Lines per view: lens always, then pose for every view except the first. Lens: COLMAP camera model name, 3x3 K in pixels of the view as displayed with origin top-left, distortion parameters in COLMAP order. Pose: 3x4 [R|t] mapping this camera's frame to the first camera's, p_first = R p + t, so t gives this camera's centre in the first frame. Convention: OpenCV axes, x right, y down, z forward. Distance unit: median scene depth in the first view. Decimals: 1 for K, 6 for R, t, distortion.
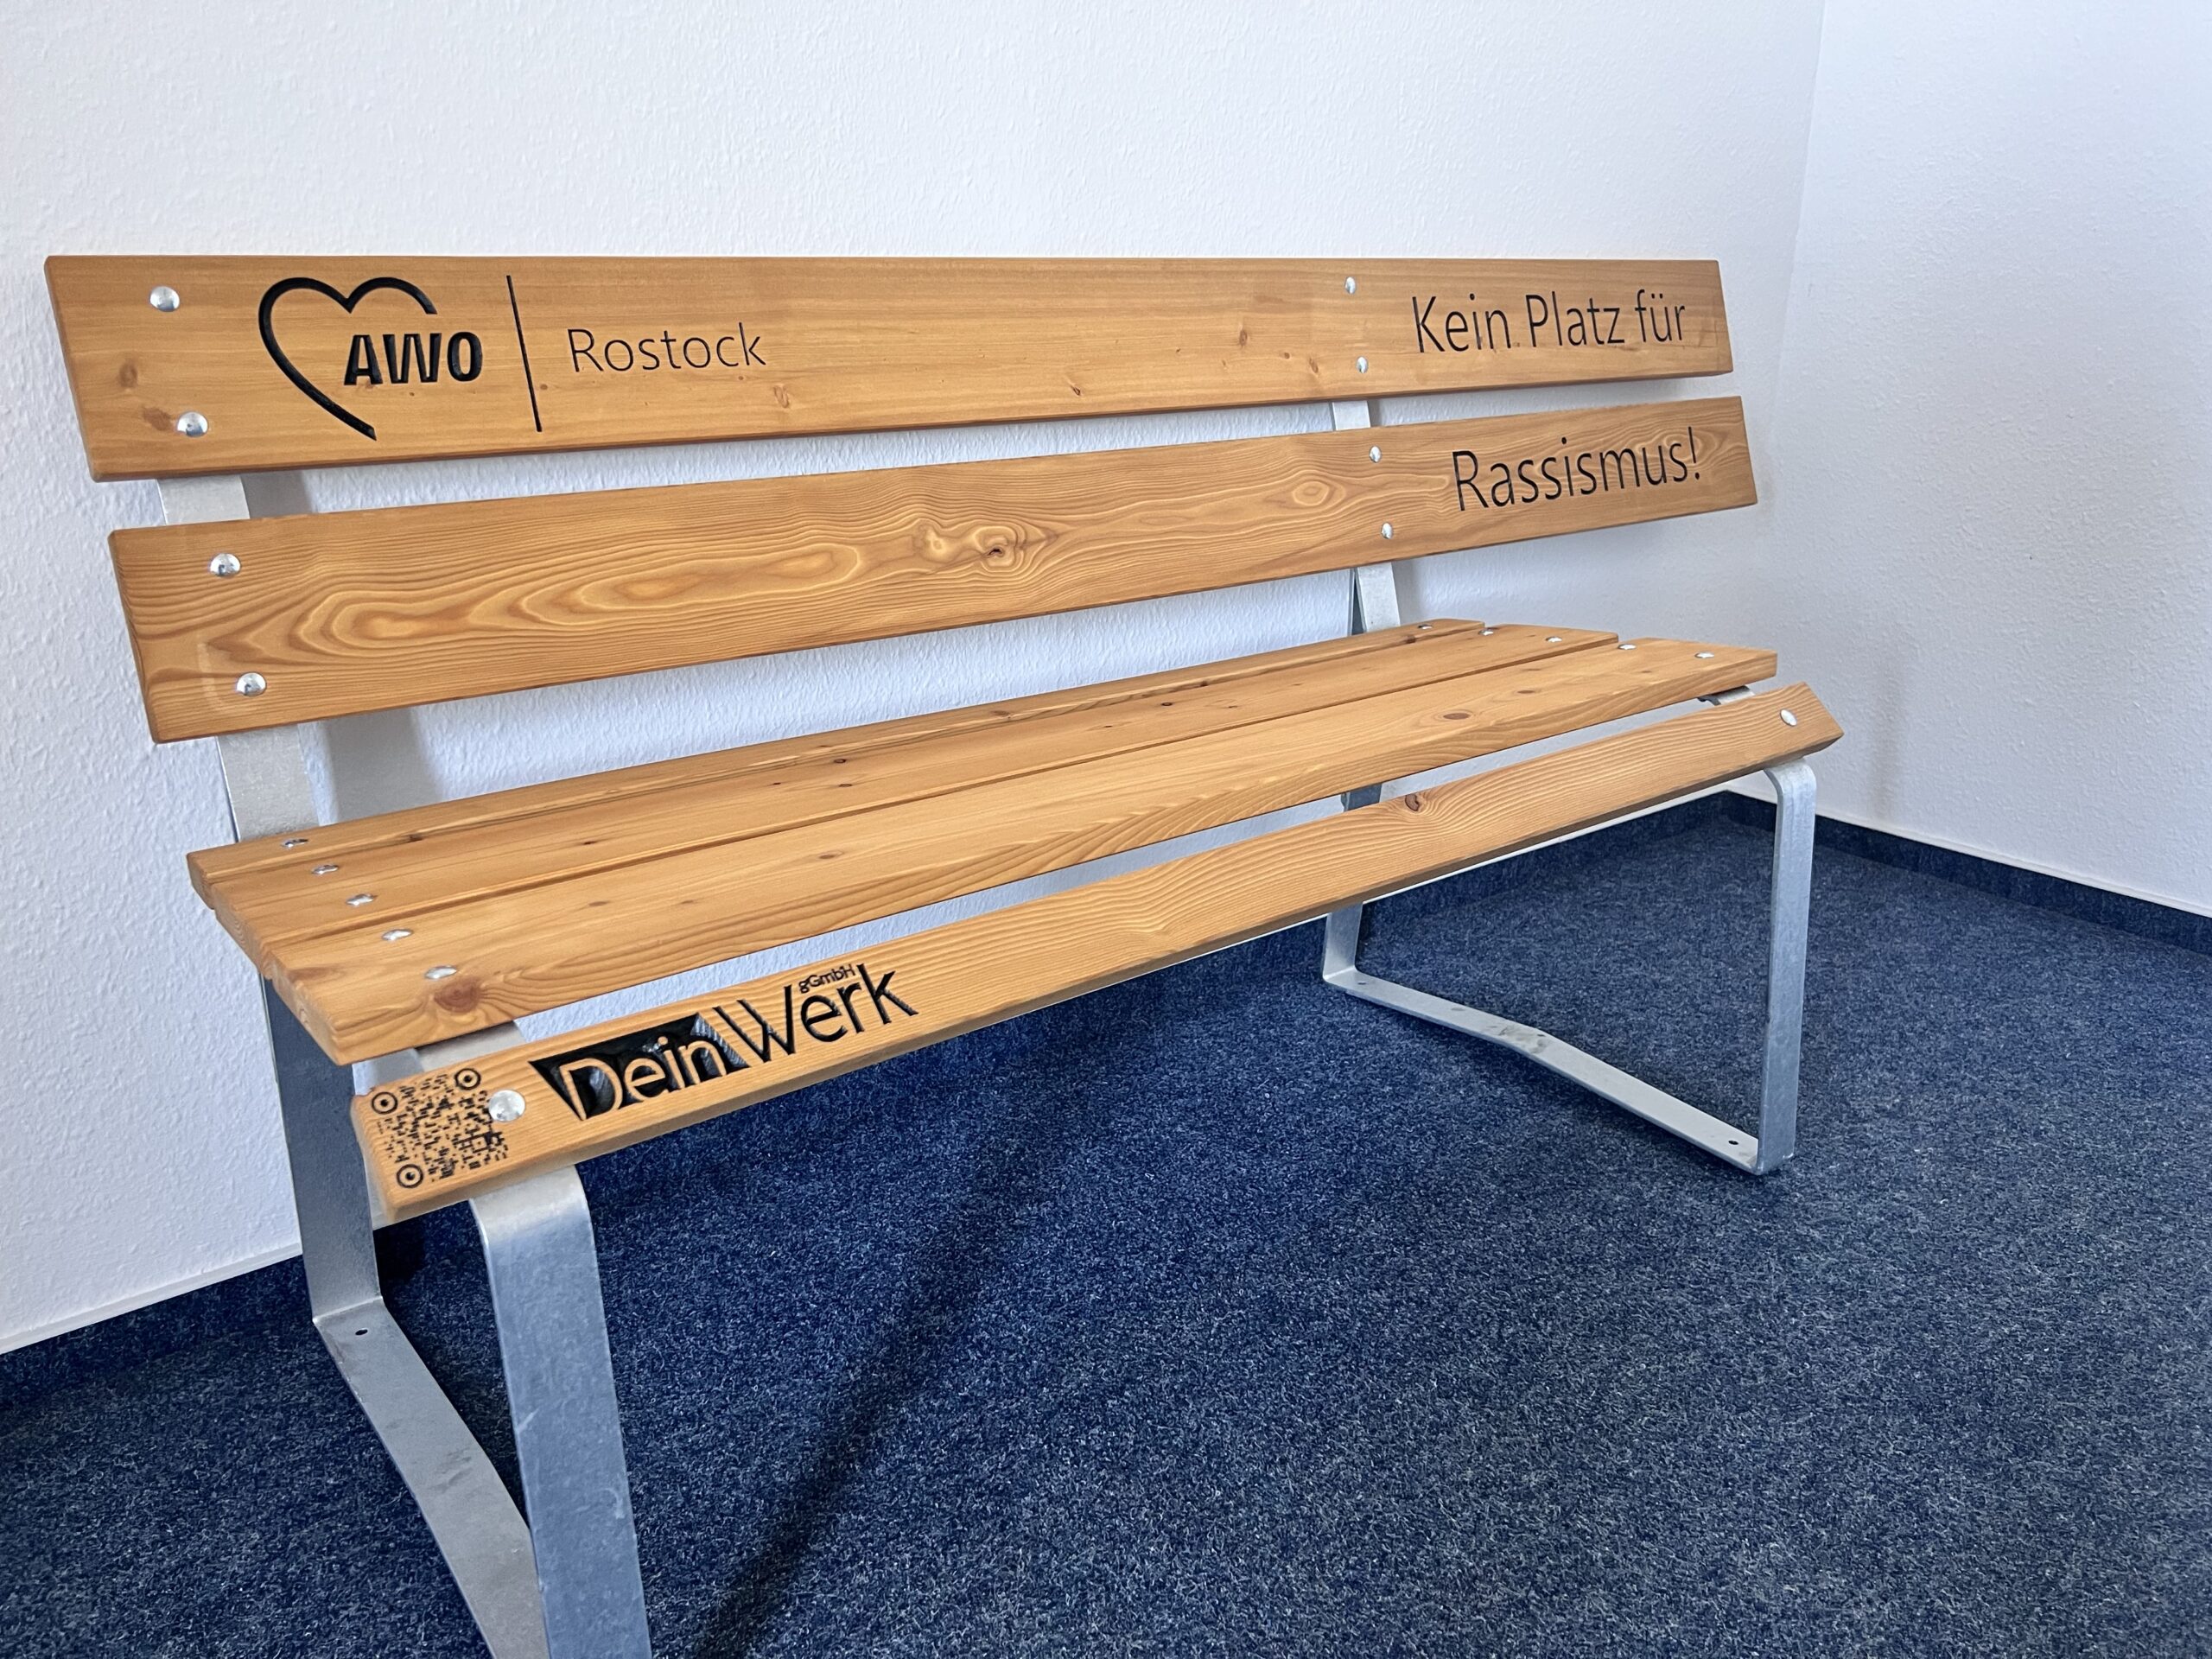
lens RADIAL K [[1655.4, 0, 1103.6], [0, 1655.4, 834.8], [0, 0, 1]] dist [0.028009, -0.037803]
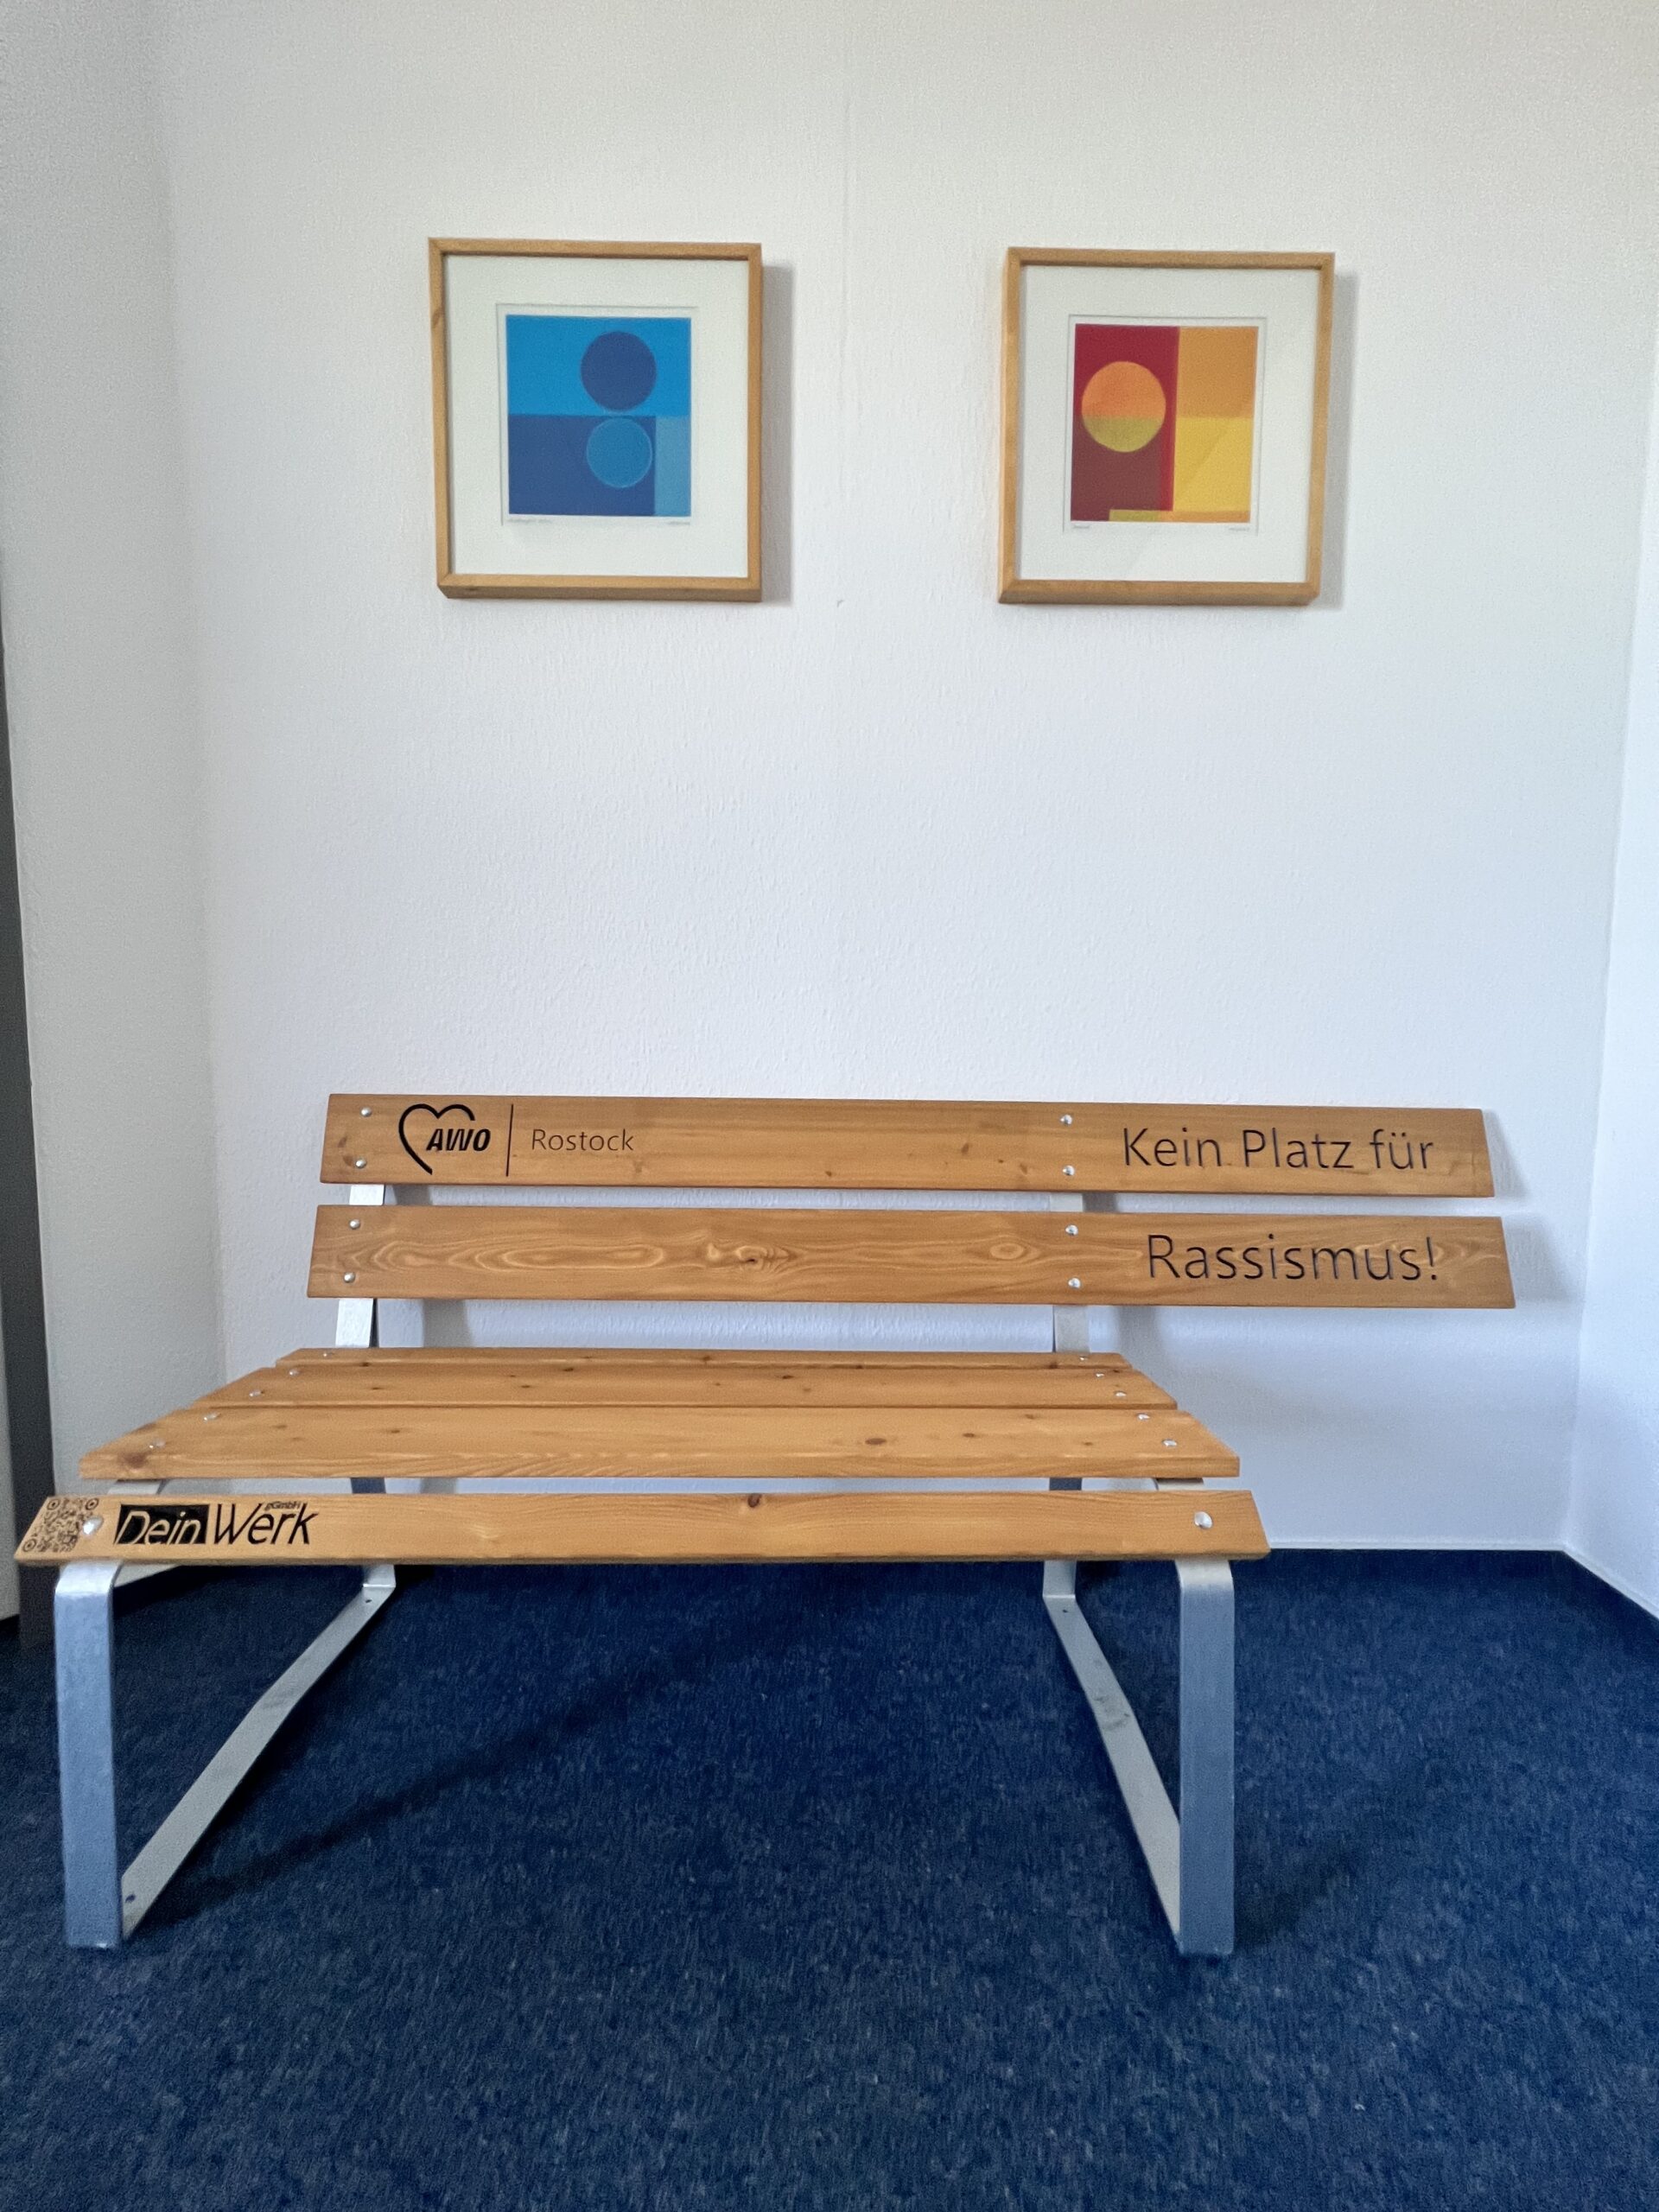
lens RADIAL K [[894.7, 0, 823.9], [0, 894.7, 1086.7], [0, 0, 1]] dist [0.007450, -0.002363]
pose [[0.798818, 0.052663, -0.599264, 0.529755], [-0.209350, 0.958230, -0.194853, -0.173943], [0.563971, 0.281108, 0.776476, 0.256378]]
